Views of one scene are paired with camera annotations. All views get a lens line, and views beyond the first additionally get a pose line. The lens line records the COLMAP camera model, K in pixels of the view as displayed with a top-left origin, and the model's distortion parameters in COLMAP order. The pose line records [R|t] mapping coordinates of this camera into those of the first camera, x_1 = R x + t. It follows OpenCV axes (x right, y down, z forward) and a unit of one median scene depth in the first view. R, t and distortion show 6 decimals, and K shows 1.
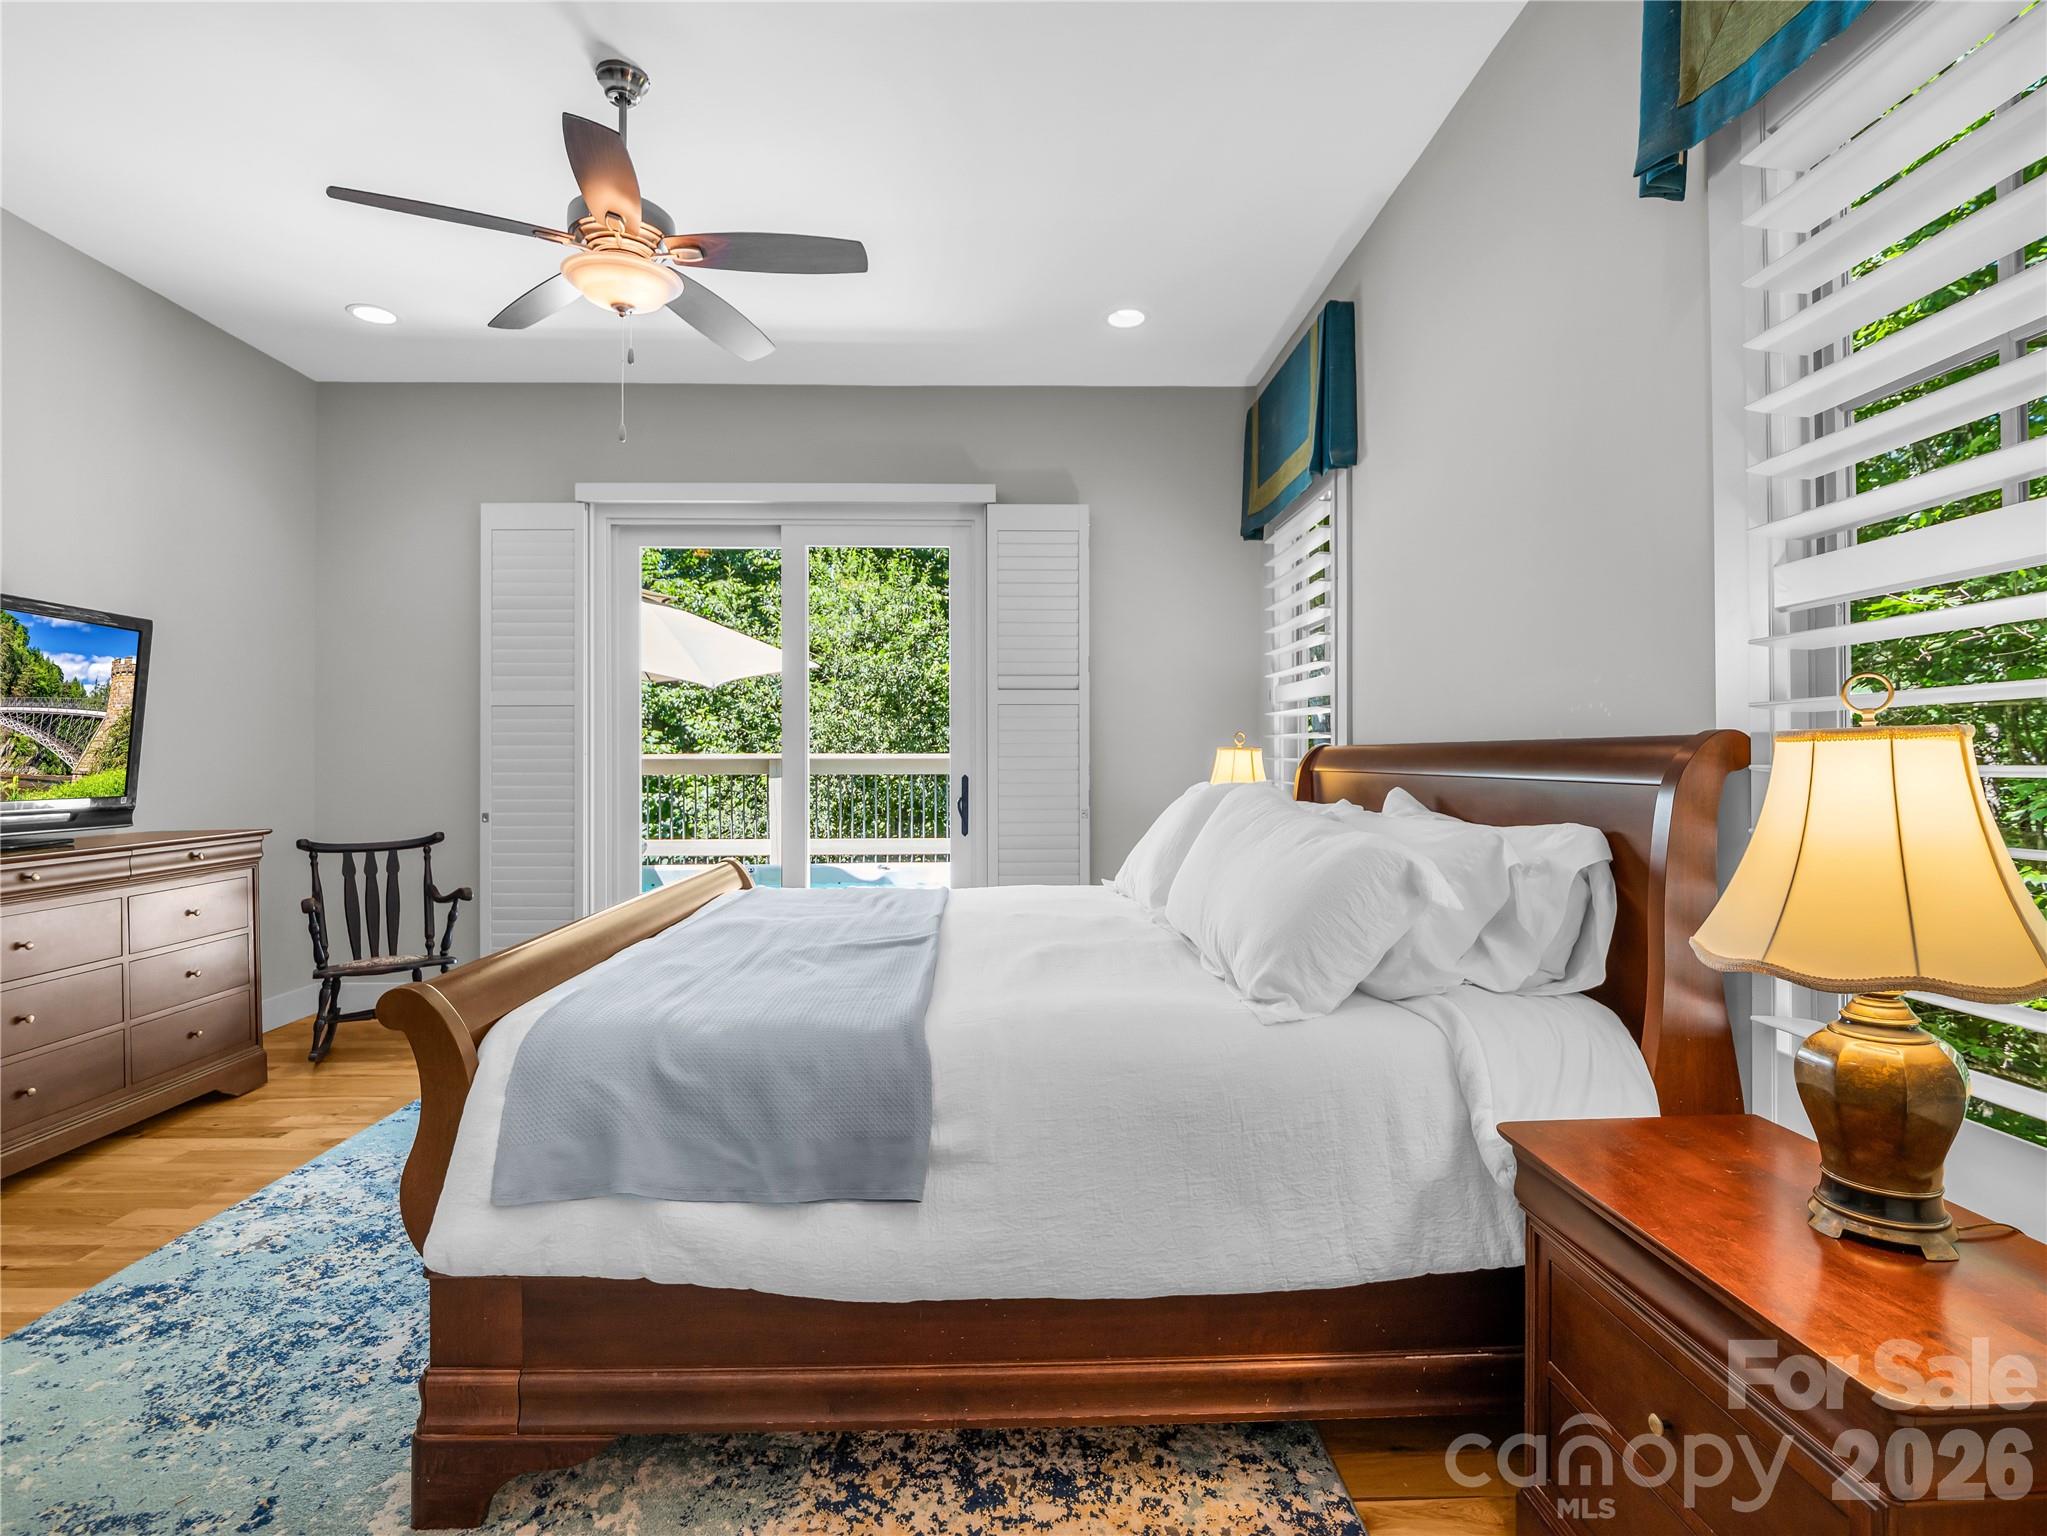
lens RADIAL K [[999.8, 0, 1043.7], [0, 999.8, 754.7], [0, 0, 1]] dist [-0.016726, 0.002634]
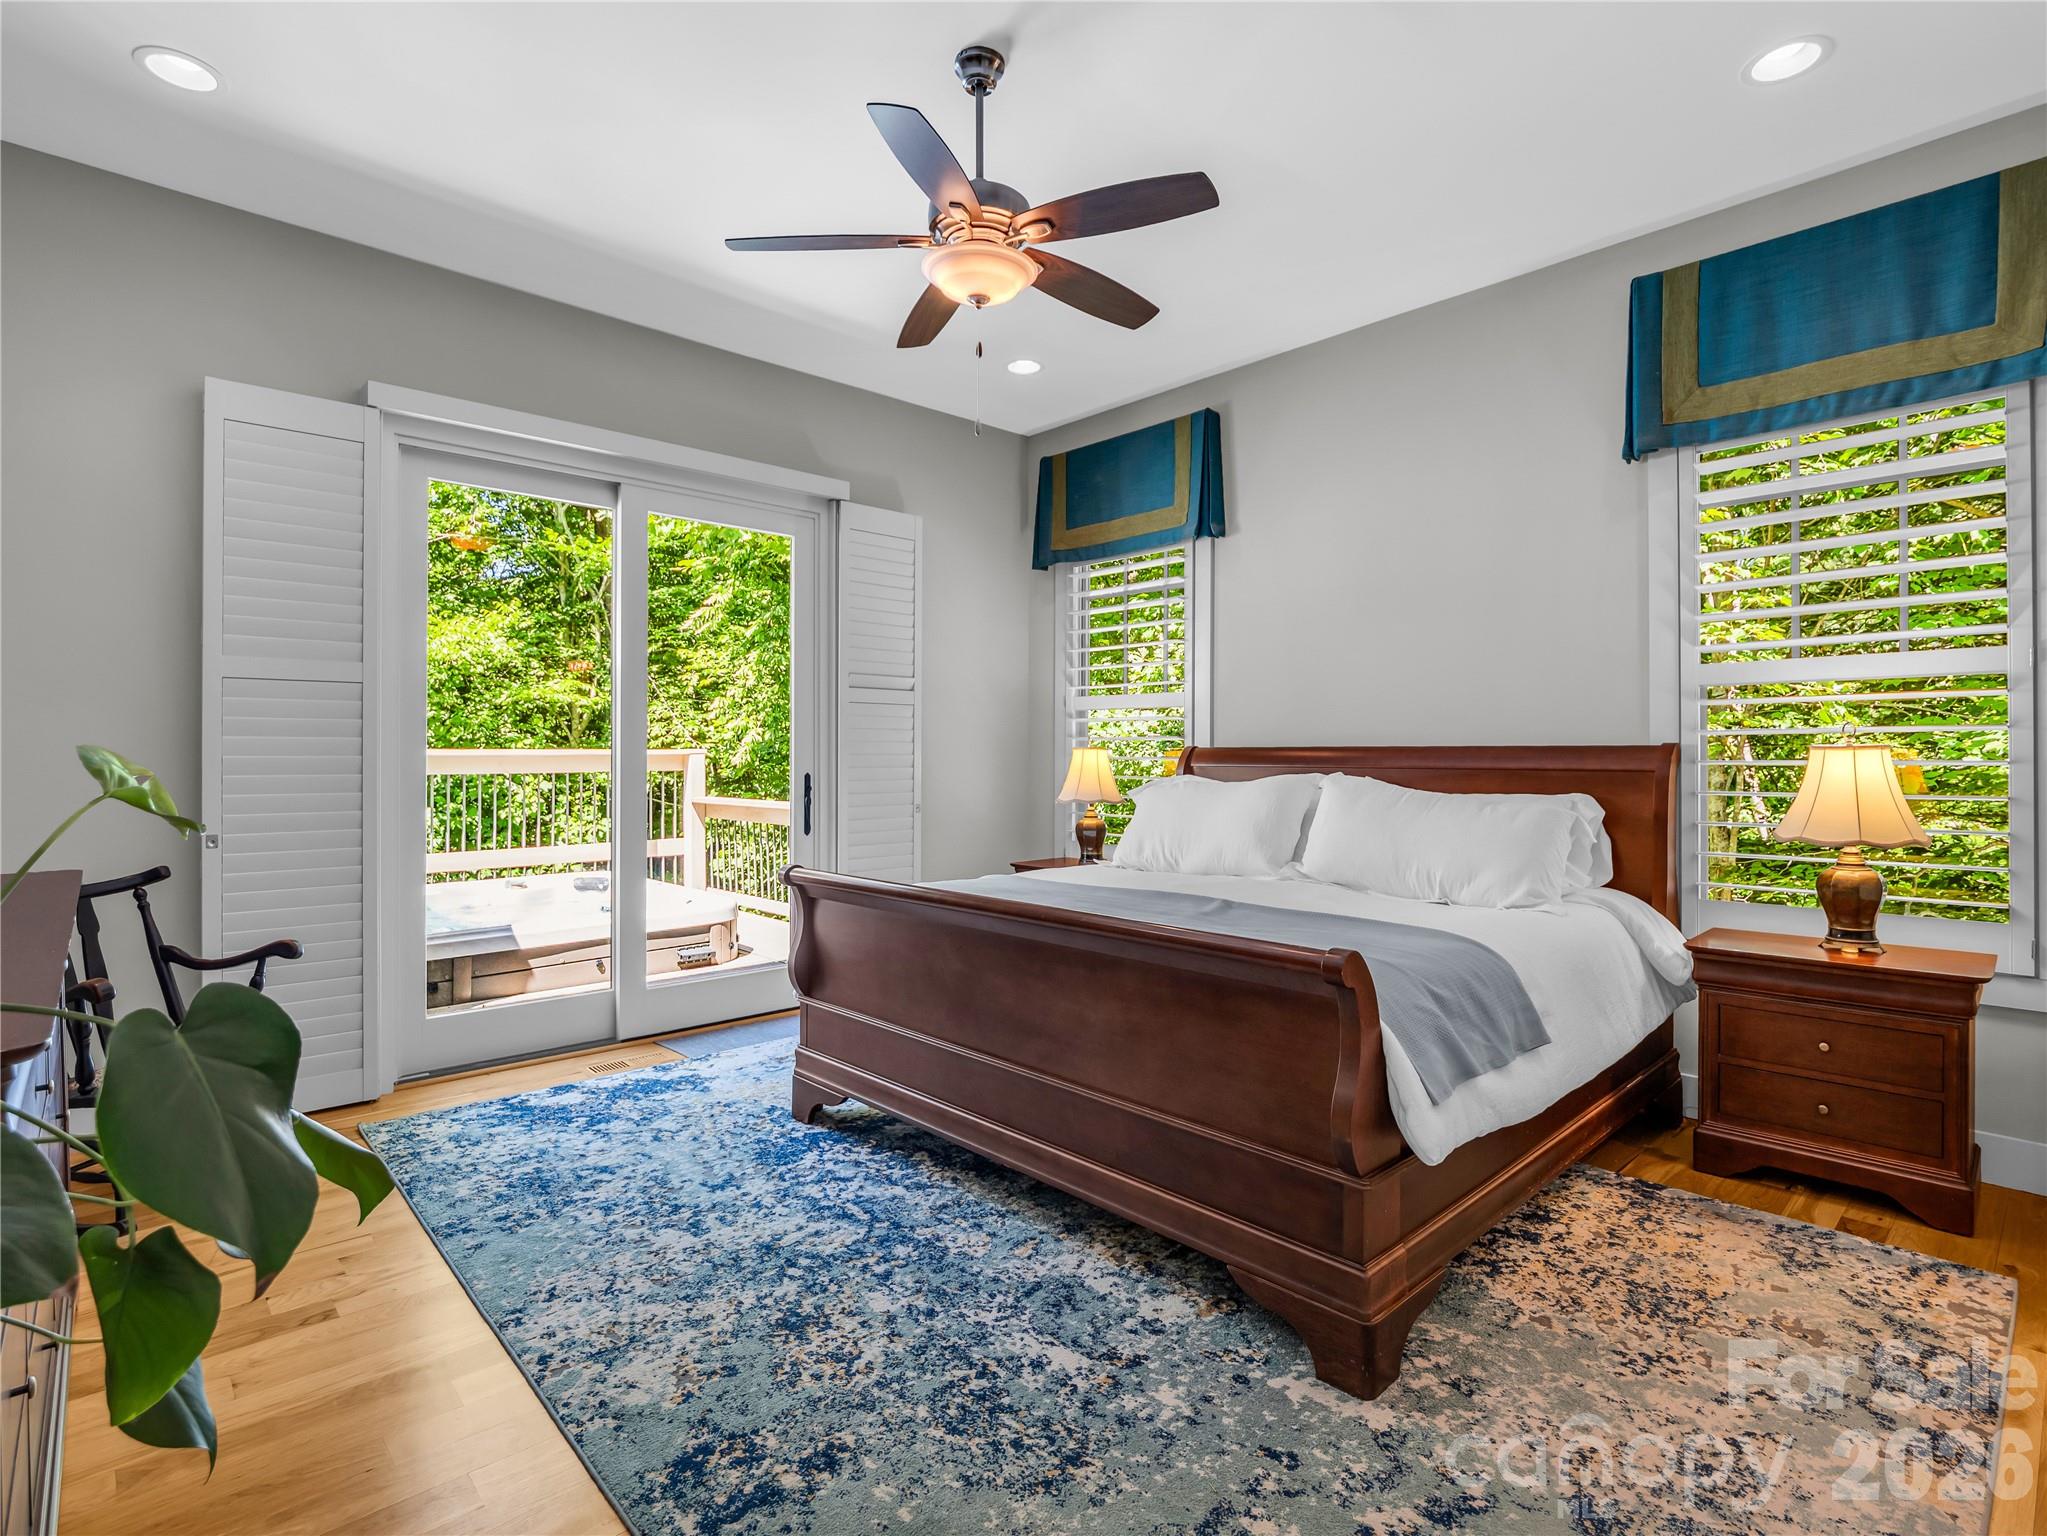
lens RADIAL K [[999.8, 0, 1043.7], [0, 999.8, 754.7], [0, 0, 1]] dist [-0.016726, 0.002634]
pose [[0.749791, 0.003657, 0.661665, -0.966848], [-0.004399, 0.999990, -0.000543, 0.004189], [-0.661660, -0.002504, 0.749800, 0.204389]]
